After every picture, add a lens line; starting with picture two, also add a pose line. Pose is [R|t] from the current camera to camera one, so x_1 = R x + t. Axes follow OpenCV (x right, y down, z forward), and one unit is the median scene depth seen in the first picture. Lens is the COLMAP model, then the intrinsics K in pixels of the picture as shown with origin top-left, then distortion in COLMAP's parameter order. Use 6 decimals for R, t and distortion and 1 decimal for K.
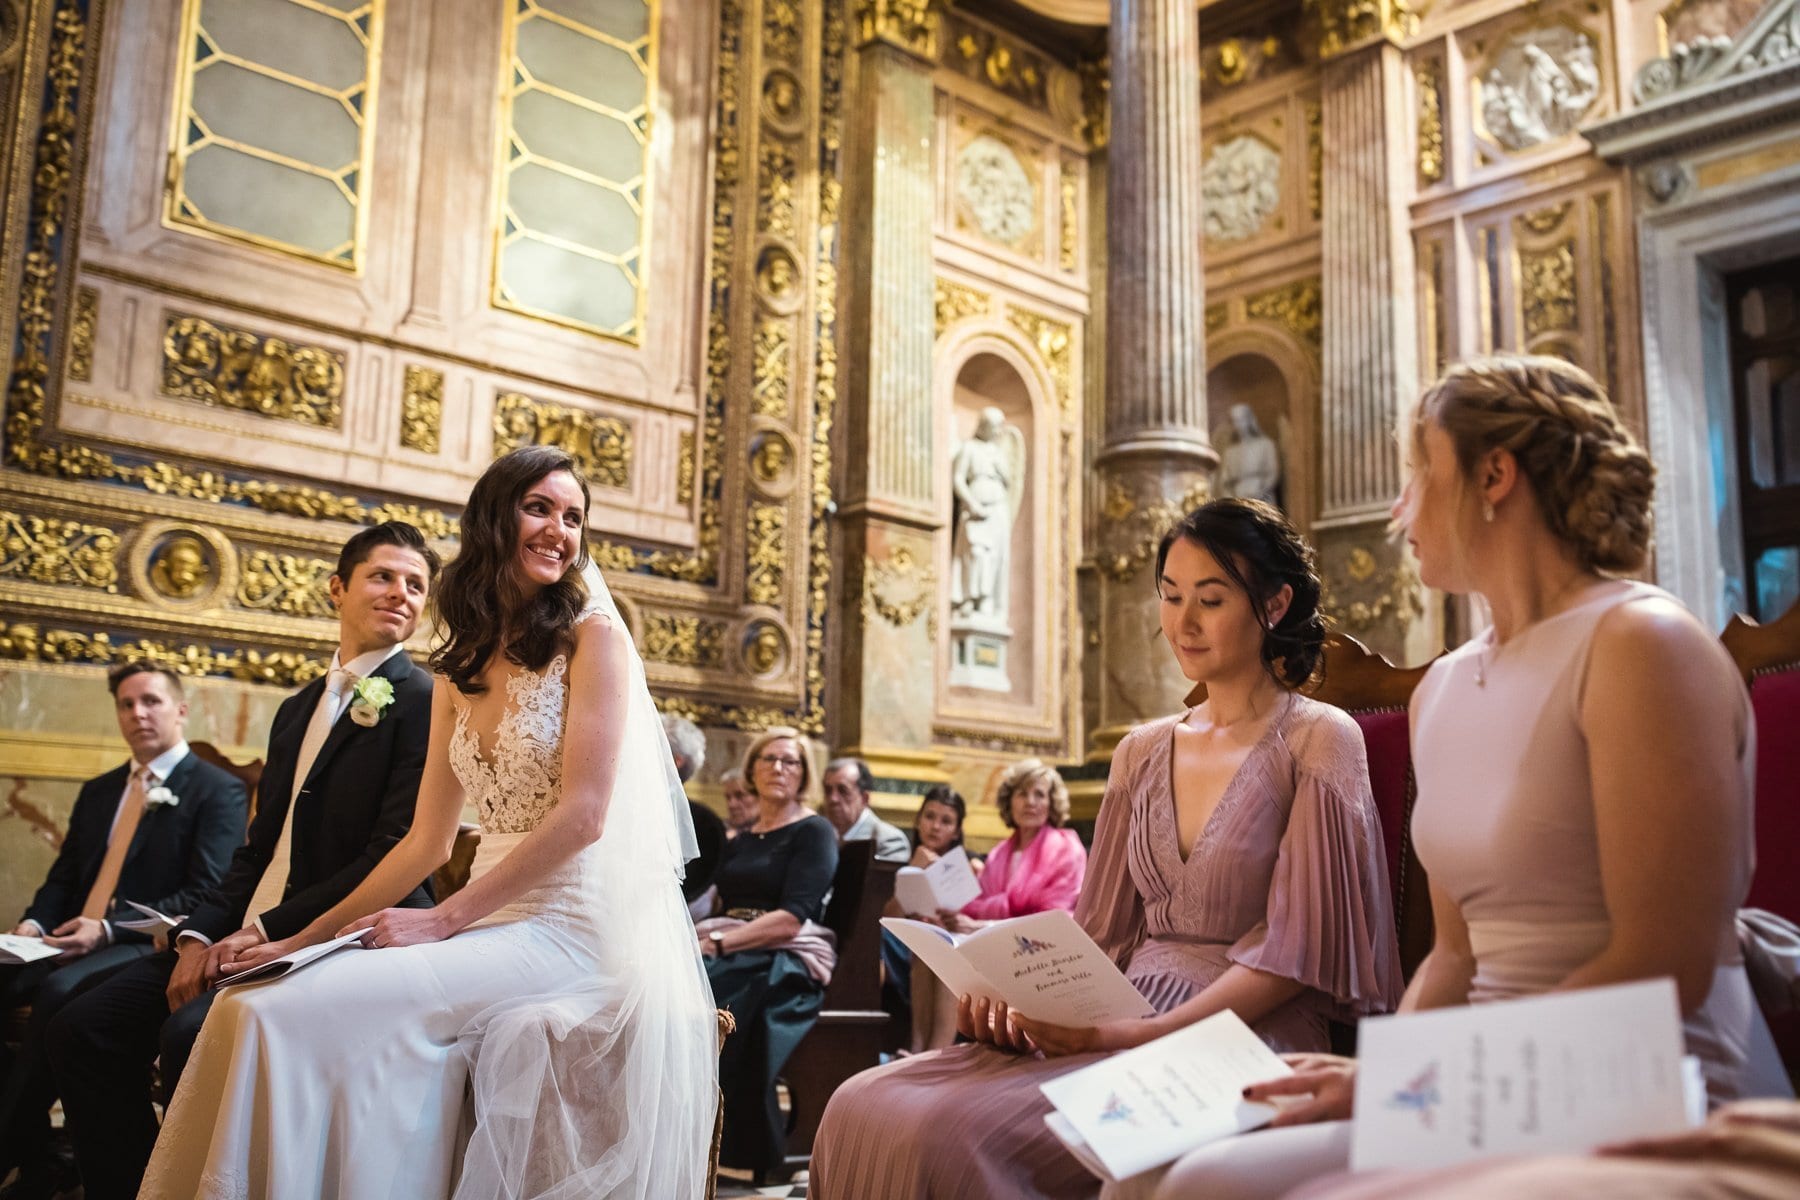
lens RADIAL K [[1718.9, 0, 894.2], [0, 1718.9, 594.3], [0, 0, 1]] dist [0.001946, 0.000068]
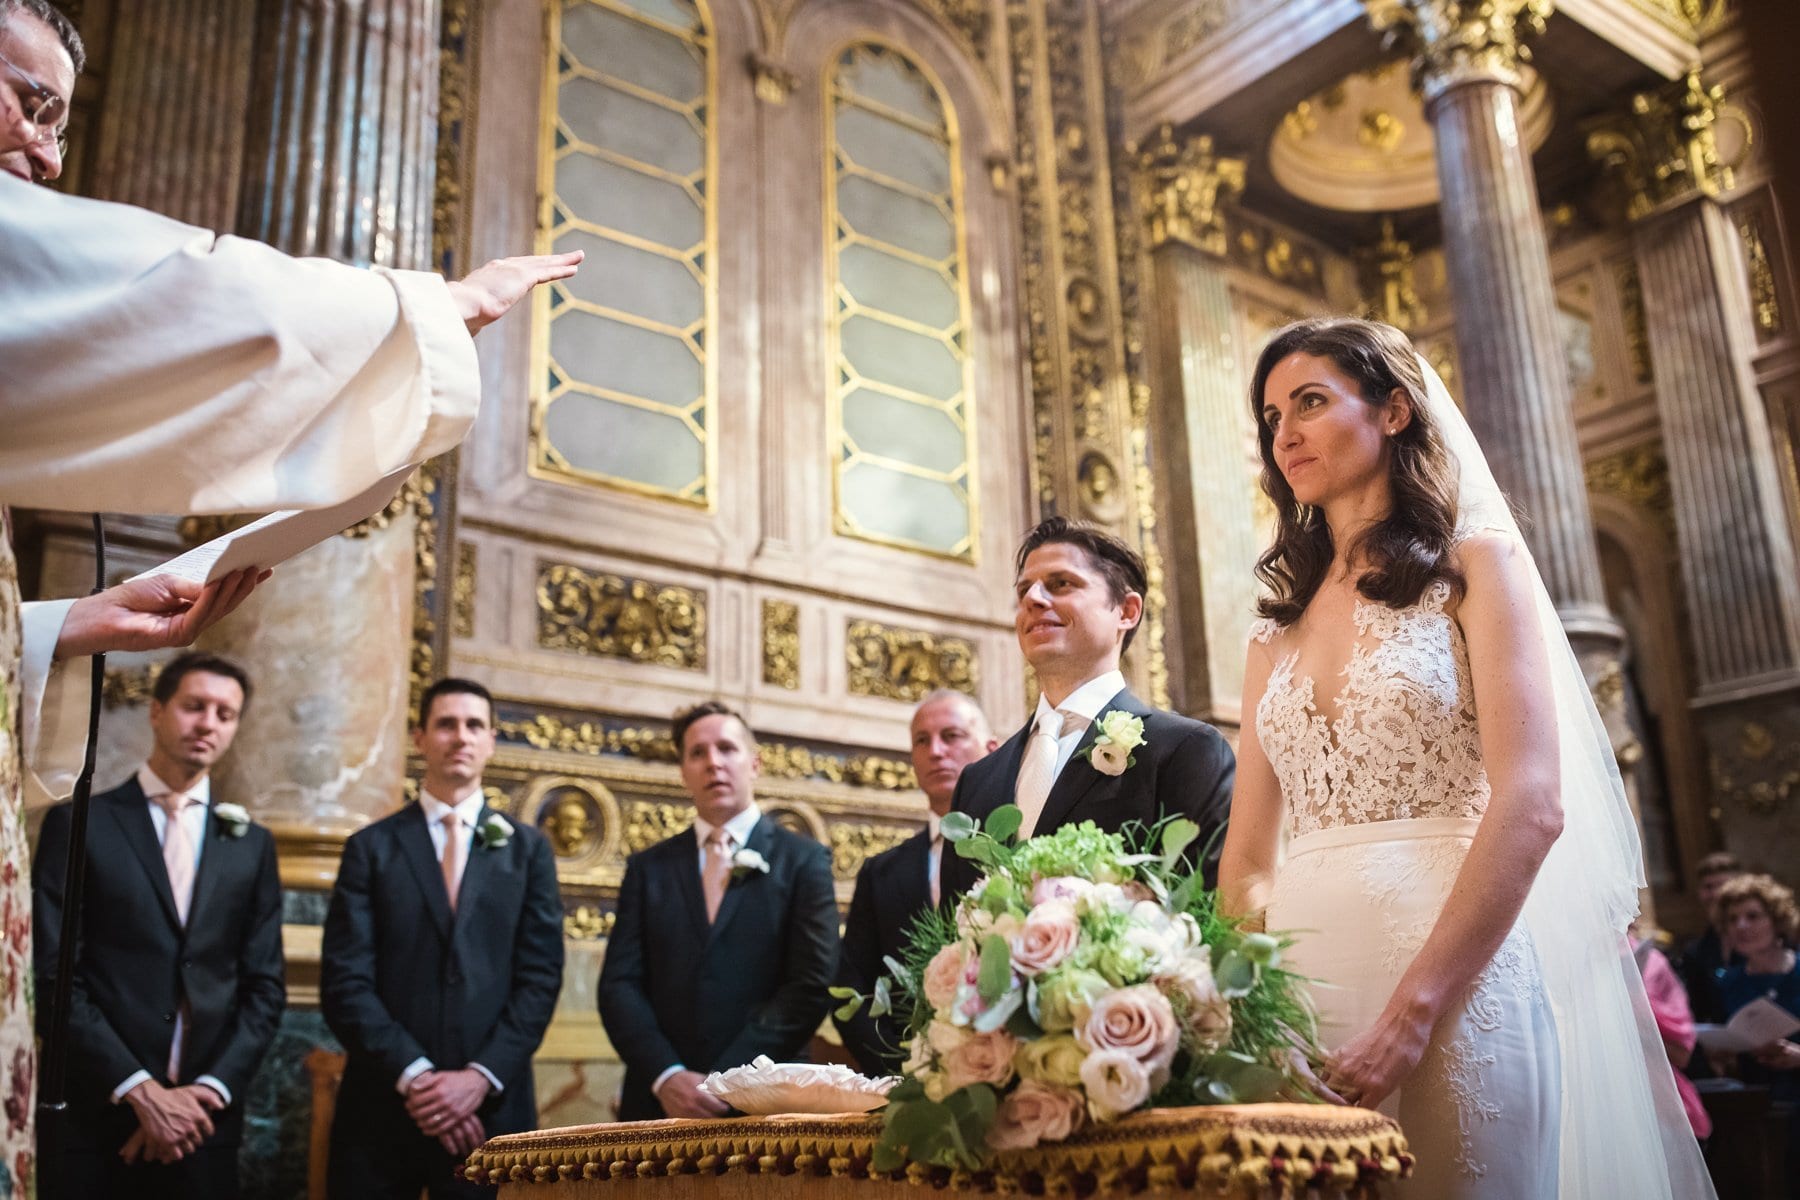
lens RADIAL K [[1718.9, 0, 894.2], [0, 1718.9, 594.3], [0, 0, 1]] dist [0.001946, 0.000068]
pose [[0.995456, -0.072019, -0.062302, -0.141510], [0.063568, 0.989689, -0.128357, -0.007039], [0.070903, 0.123814, 0.989769, 0.046650]]
